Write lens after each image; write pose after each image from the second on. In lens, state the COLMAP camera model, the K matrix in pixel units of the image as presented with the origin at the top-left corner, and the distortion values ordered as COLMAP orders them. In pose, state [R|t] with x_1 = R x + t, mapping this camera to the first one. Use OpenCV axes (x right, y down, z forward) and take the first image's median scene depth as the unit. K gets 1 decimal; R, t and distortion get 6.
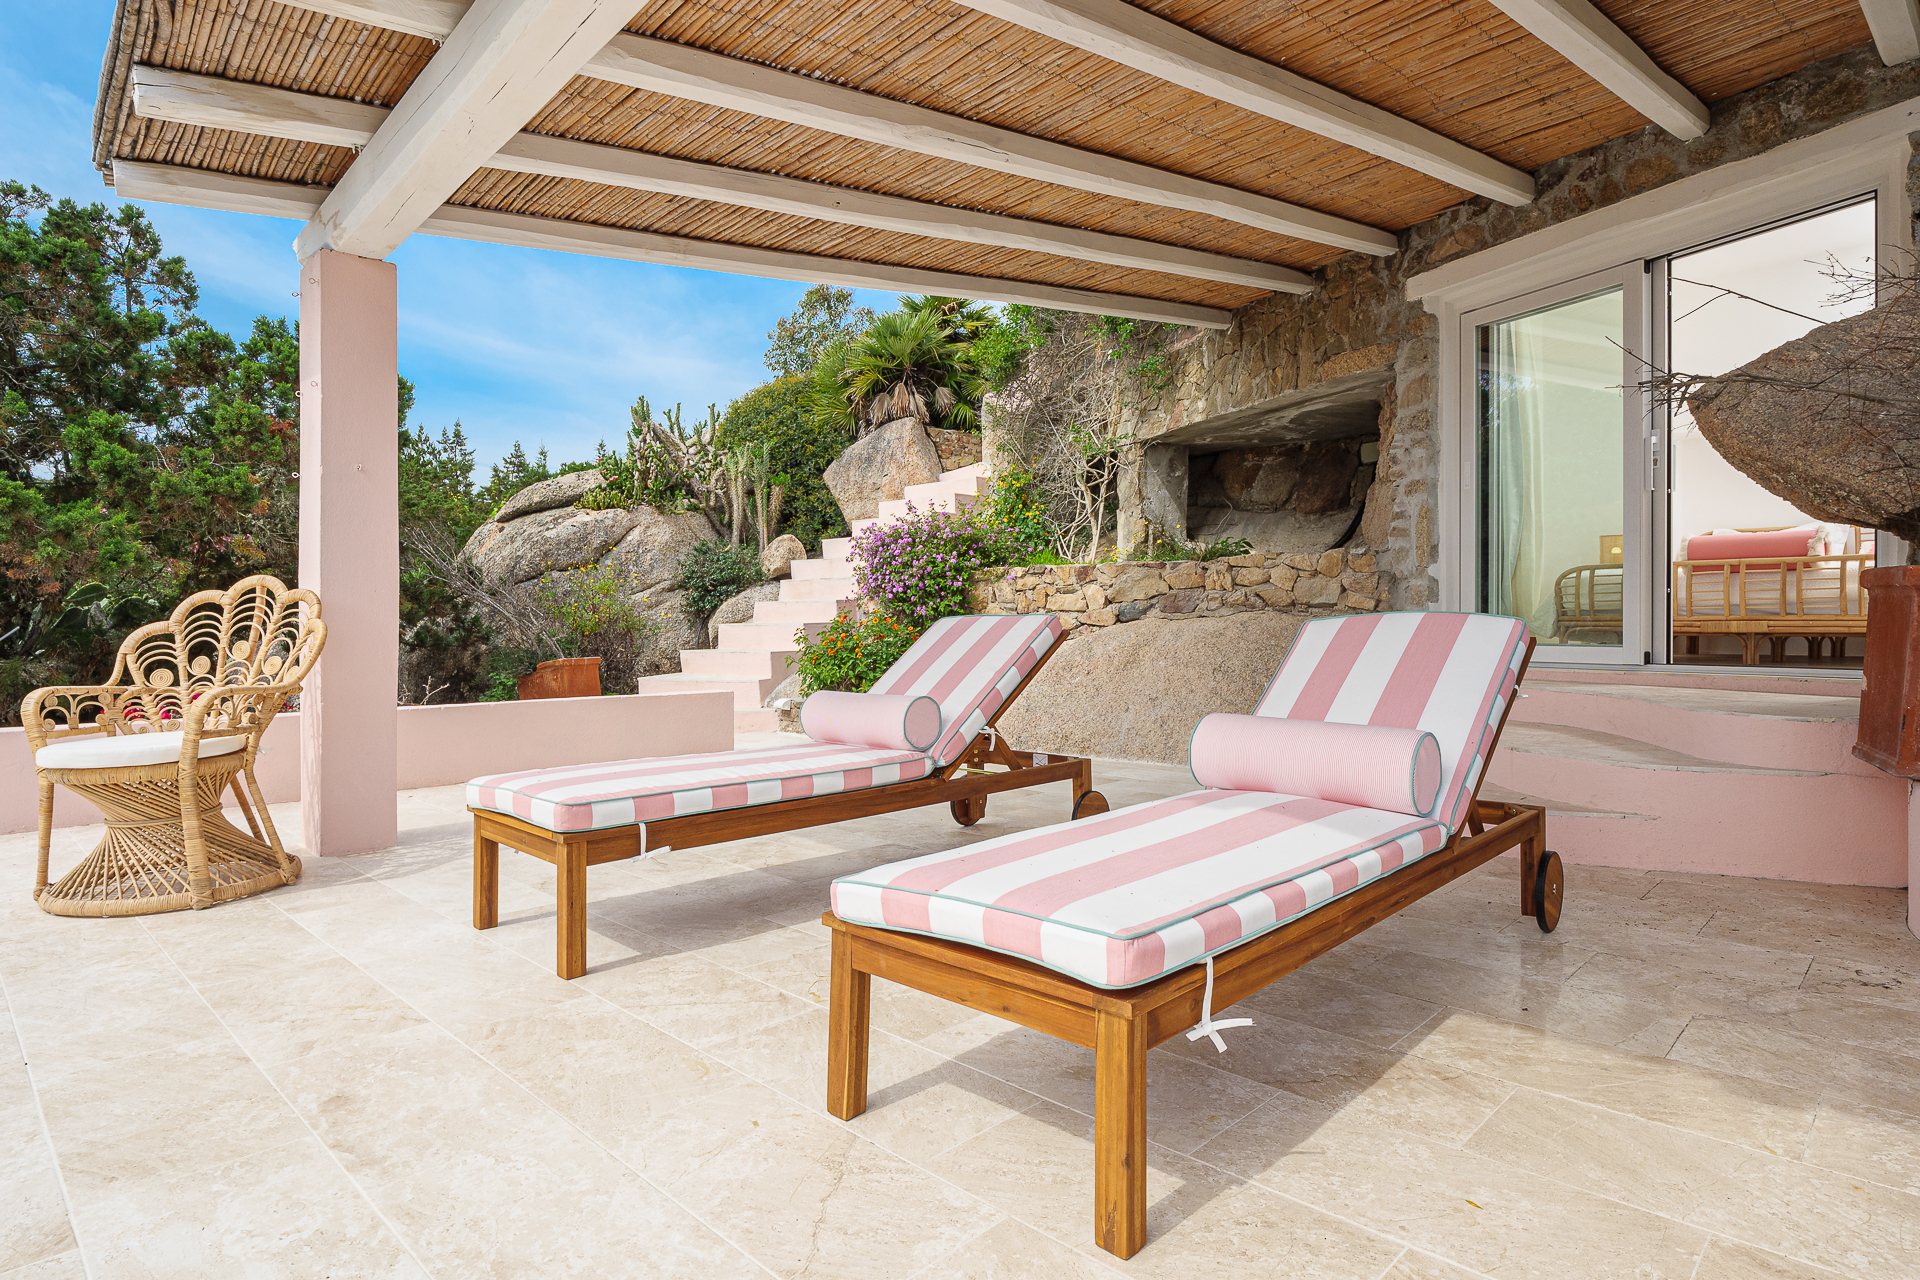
lens RADIAL K [[1055.5, 0, 960.0], [0, 1055.5, 640.0], [0, 0, 1]] dist [-0.005915, 0.000999]
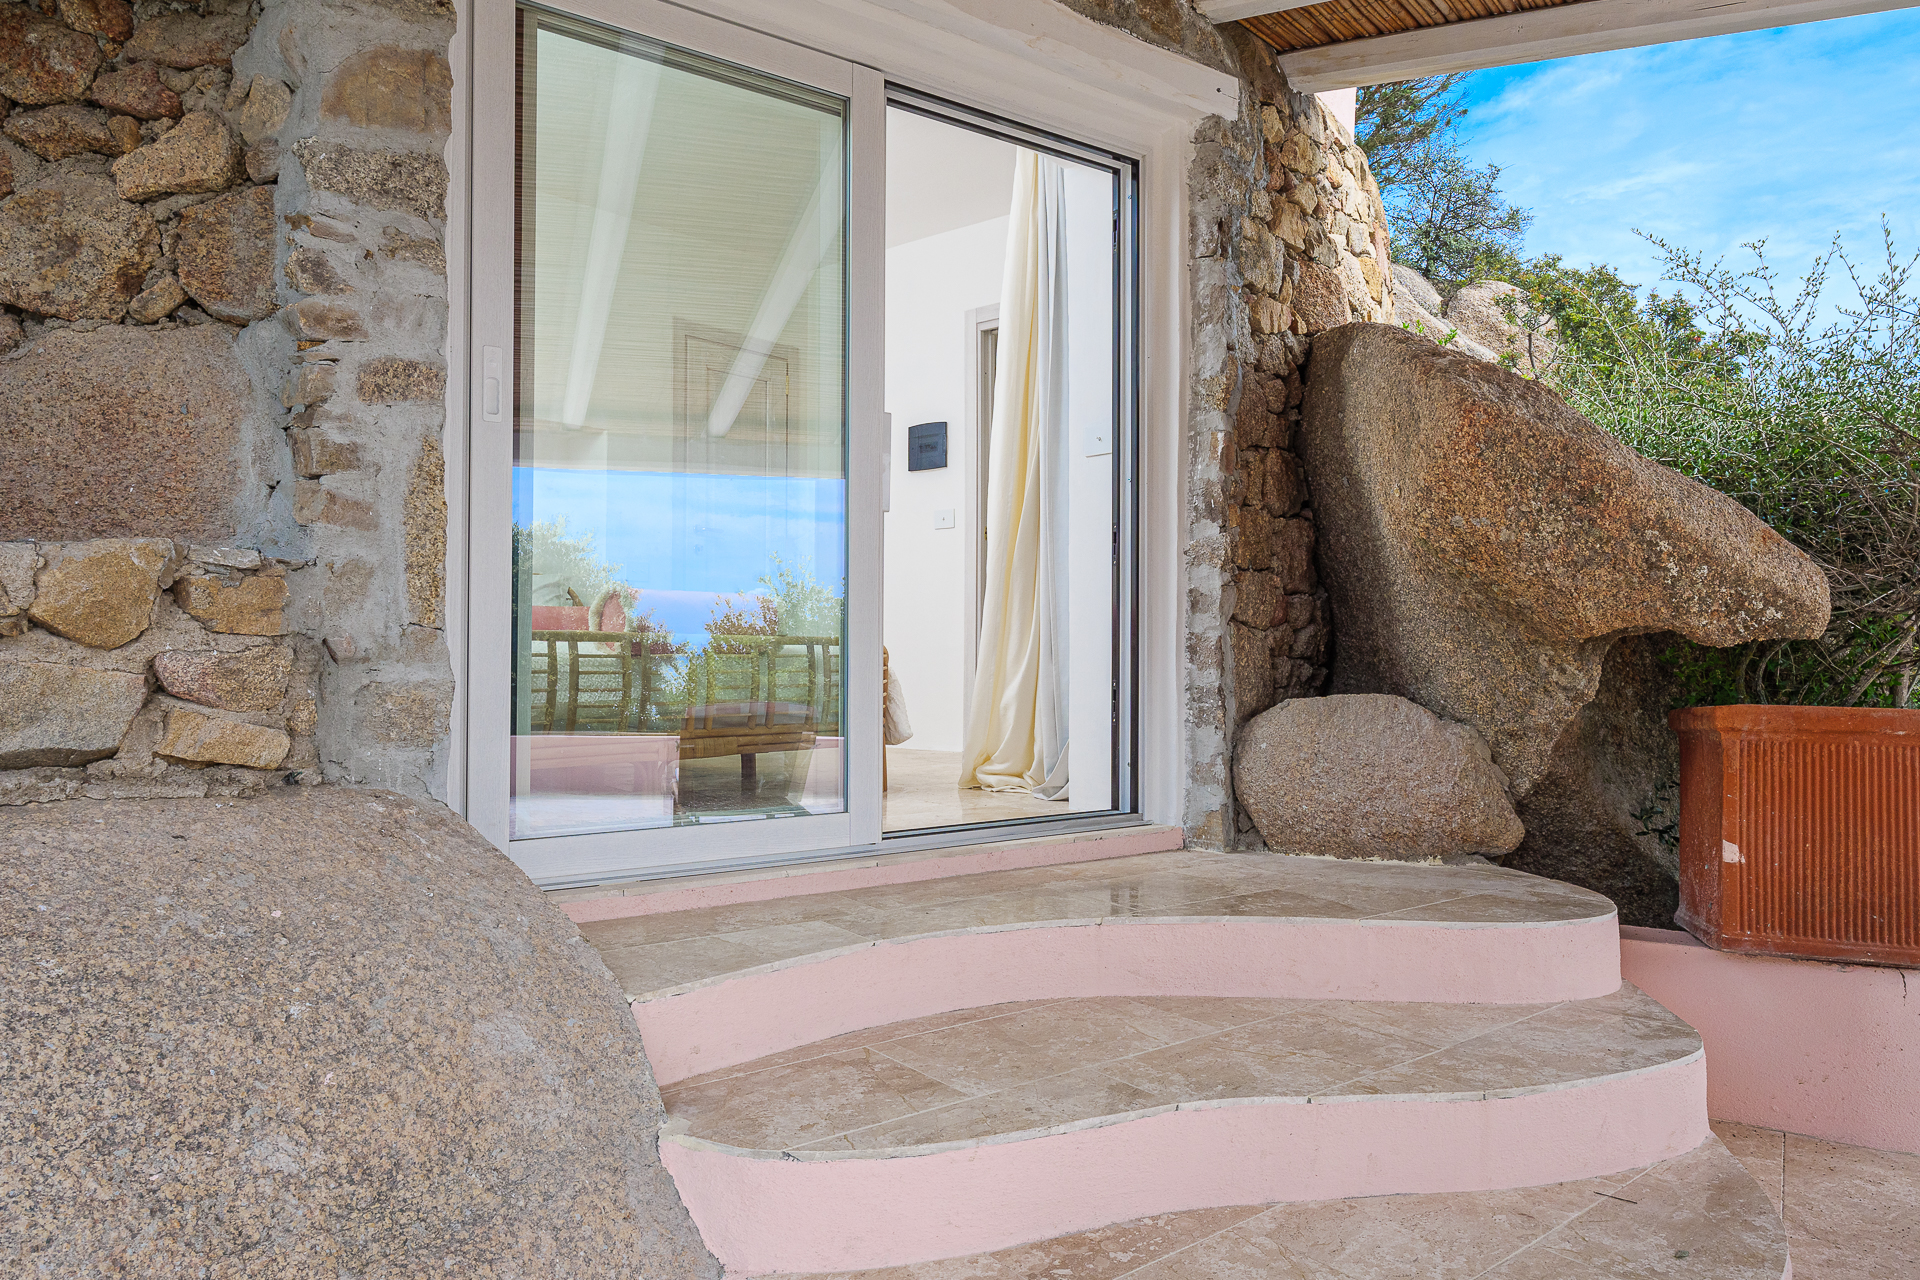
lens RADIAL K [[1227.8, 0, 960.0], [0, 1227.8, 640.0], [0, 0, 1]] dist [0.005221, 0.000412]
pose [[-0.158379, 0.013201, 0.987290, 0.067744], [0.010969, 0.999872, -0.011609, -0.128912], [-0.987317, 0.008991, -0.158504, 1.960819]]
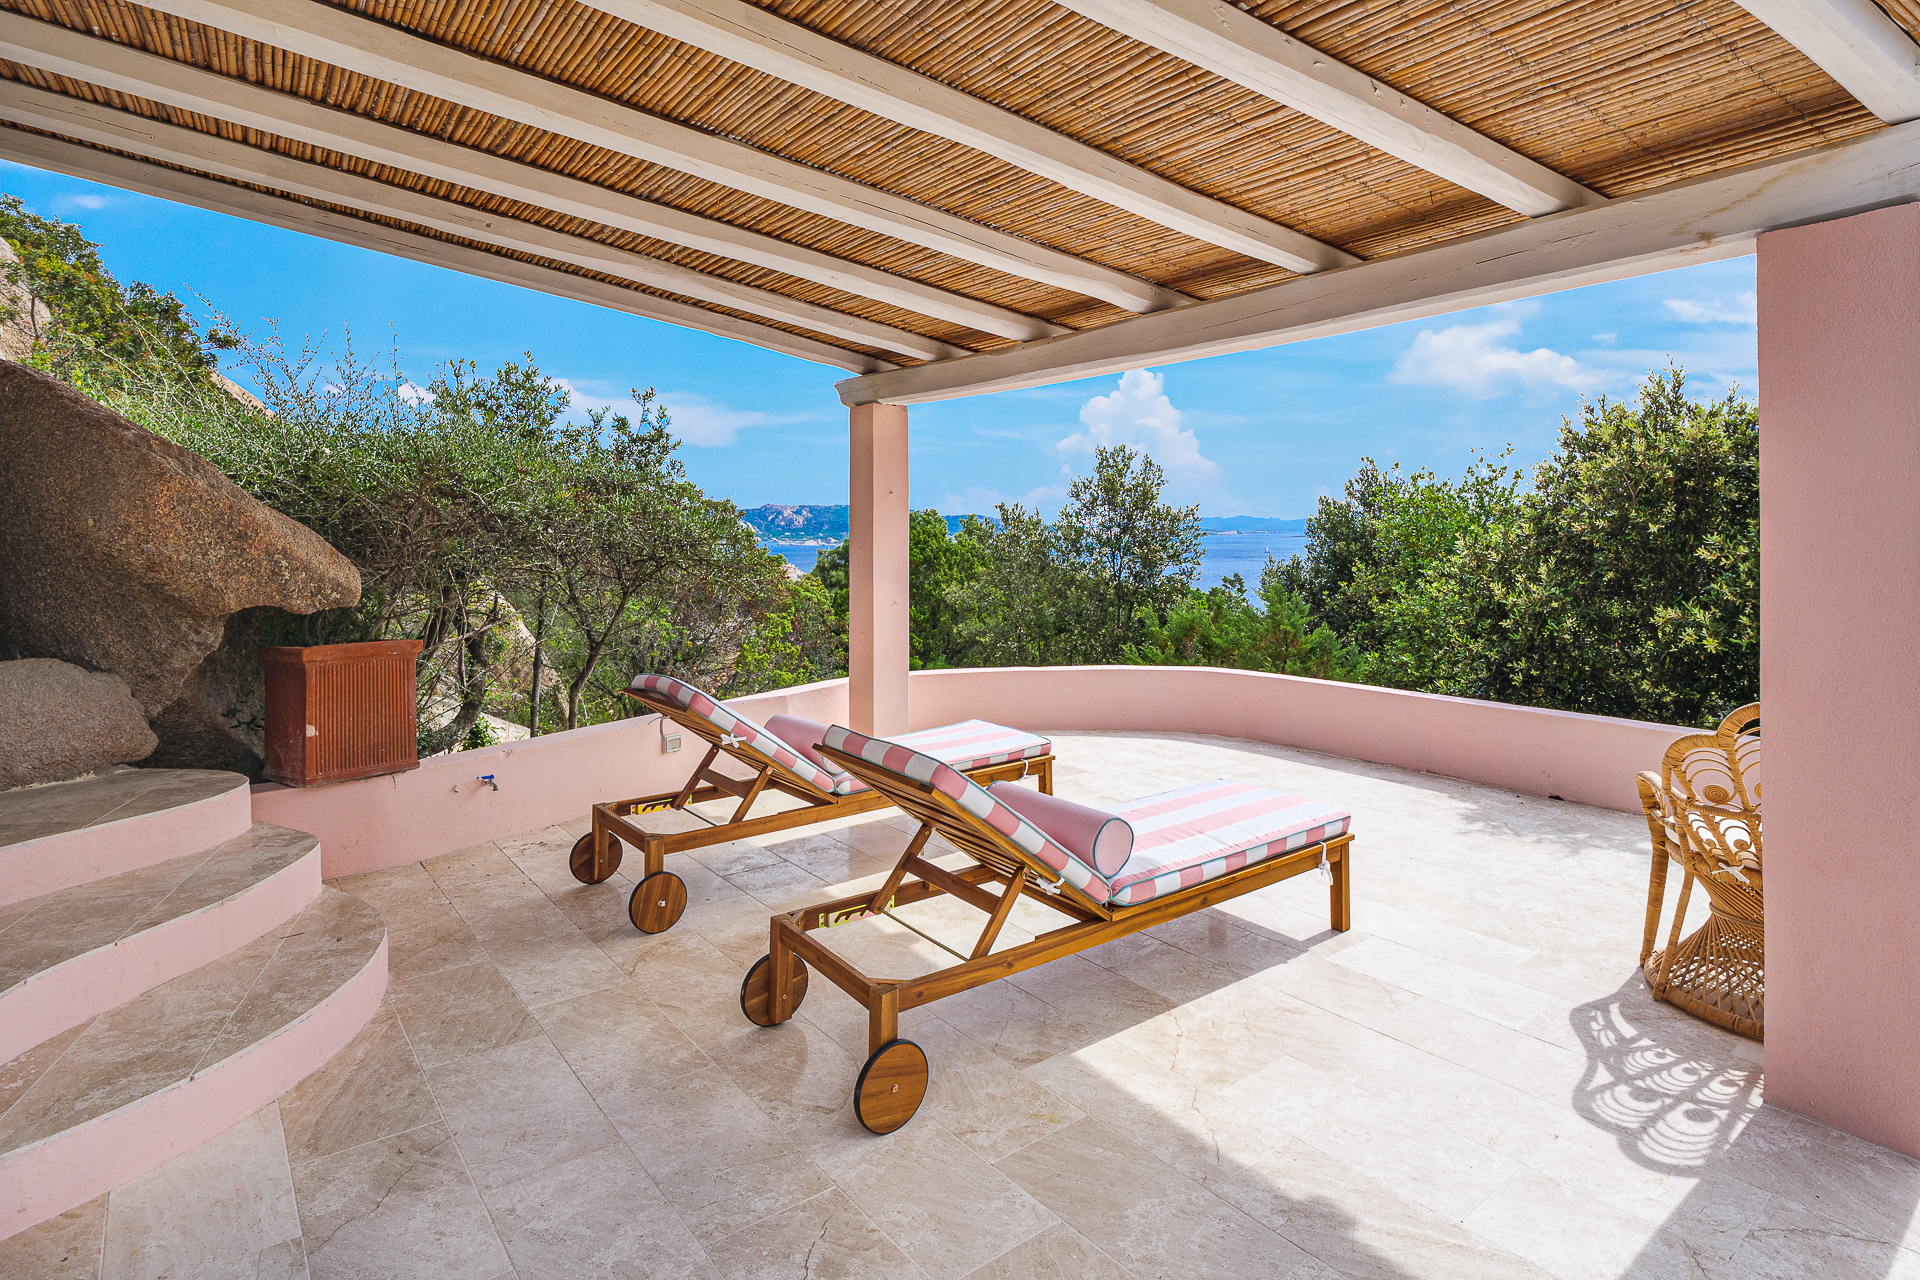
lens RADIAL K [[976.9, 0, 960.1], [0, 976.9, 532.1], [0, 0, 1]] dist [-0.003773, -0.000402]
pose [[-0.990114, -0.000799, 0.140265, -0.179899], [0.000905, 0.999927, 0.012085, -0.273110], [-0.140264, 0.012093, -0.990040, 2.475164]]
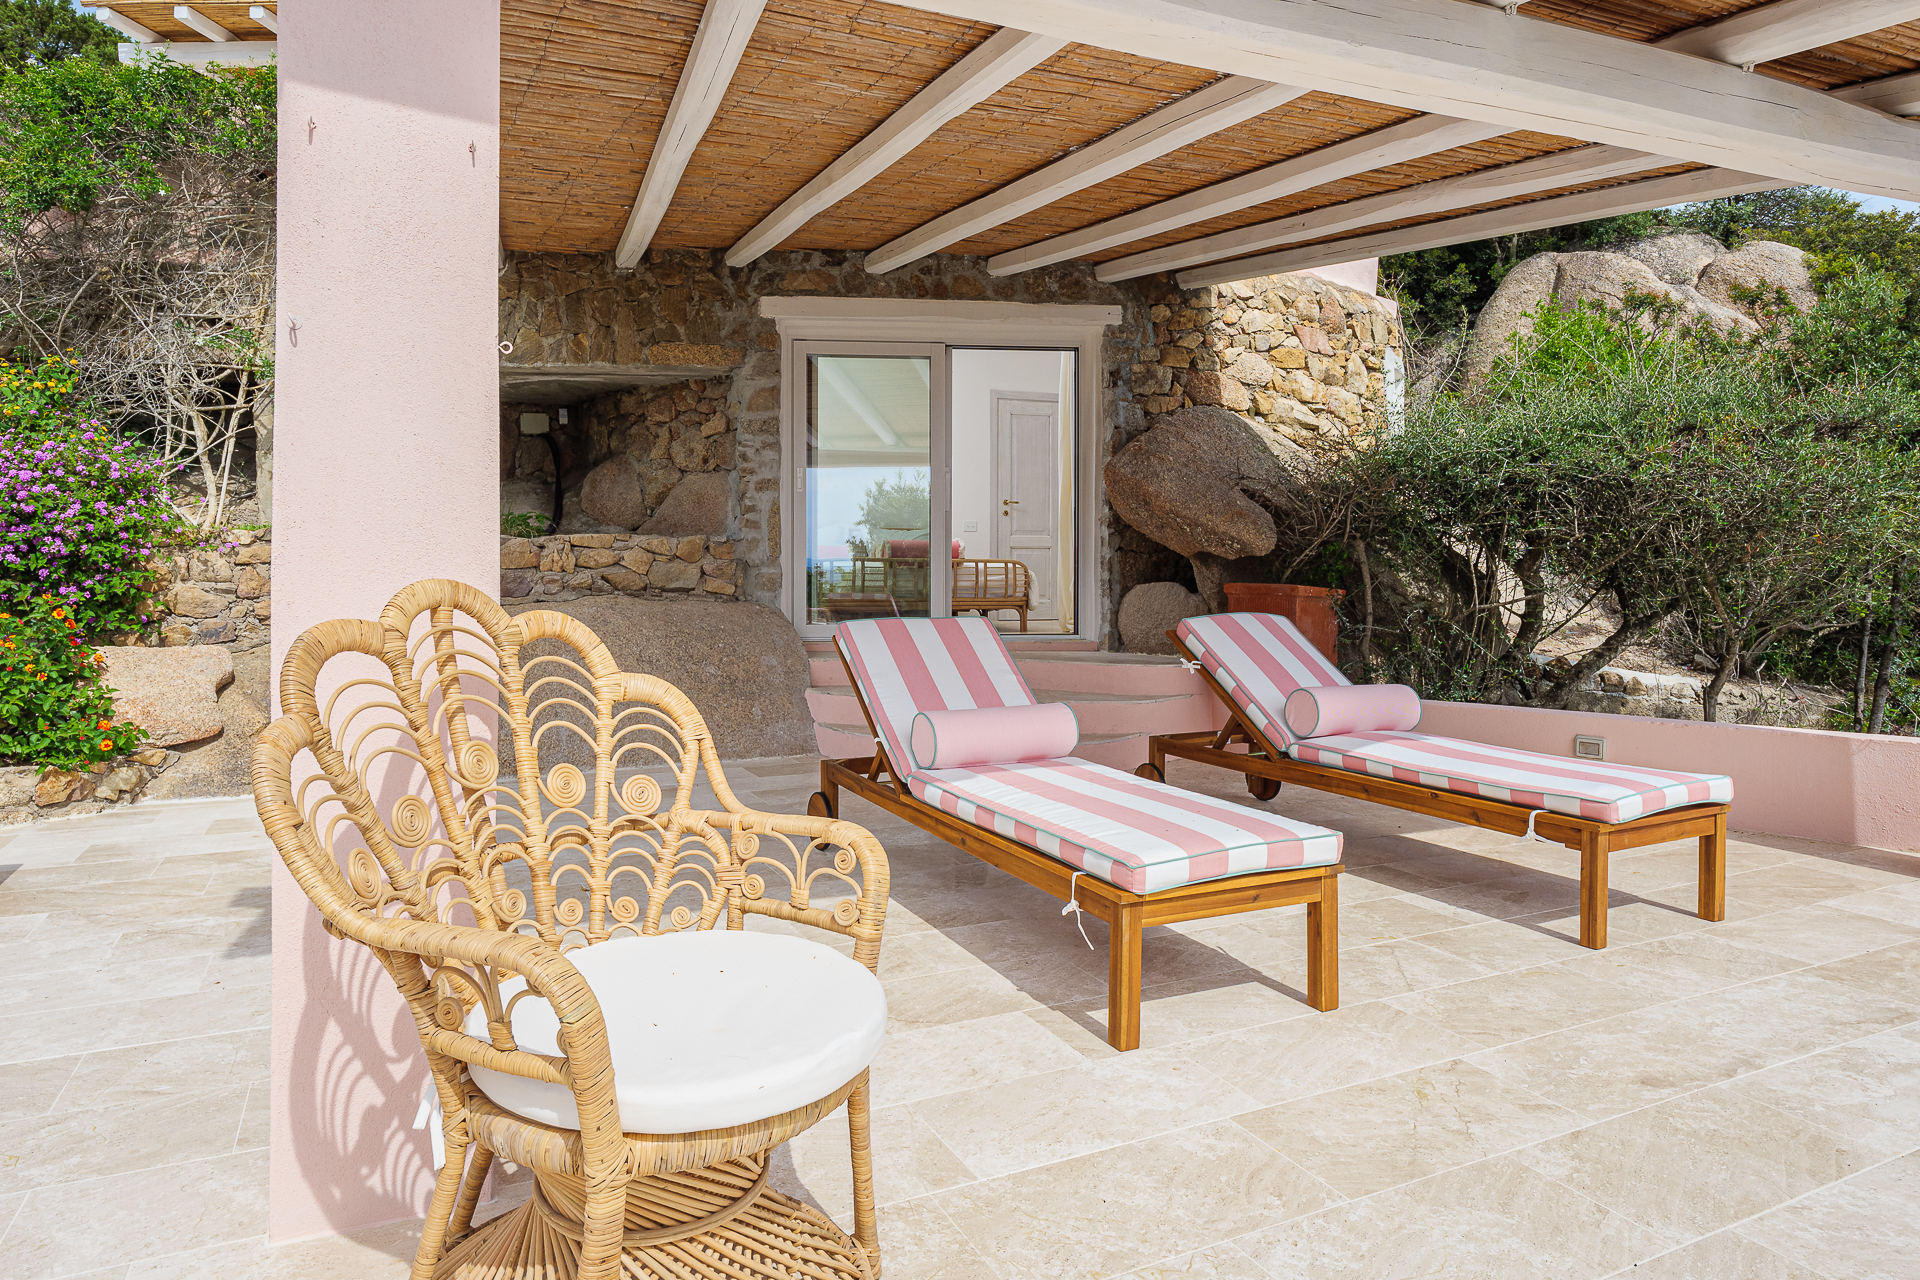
lens RADIAL K [[1135.3, 0, 959.3], [0, 1135.3, 594.5], [0, 0, 1]] dist [-0.002416, 0.001954]
pose [[0.329181, -0.010892, 0.944204, -1.401389], [0.011035, 0.999910, 0.007688, -0.079279], [-0.944202, 0.007888, 0.329272, 0.908928]]
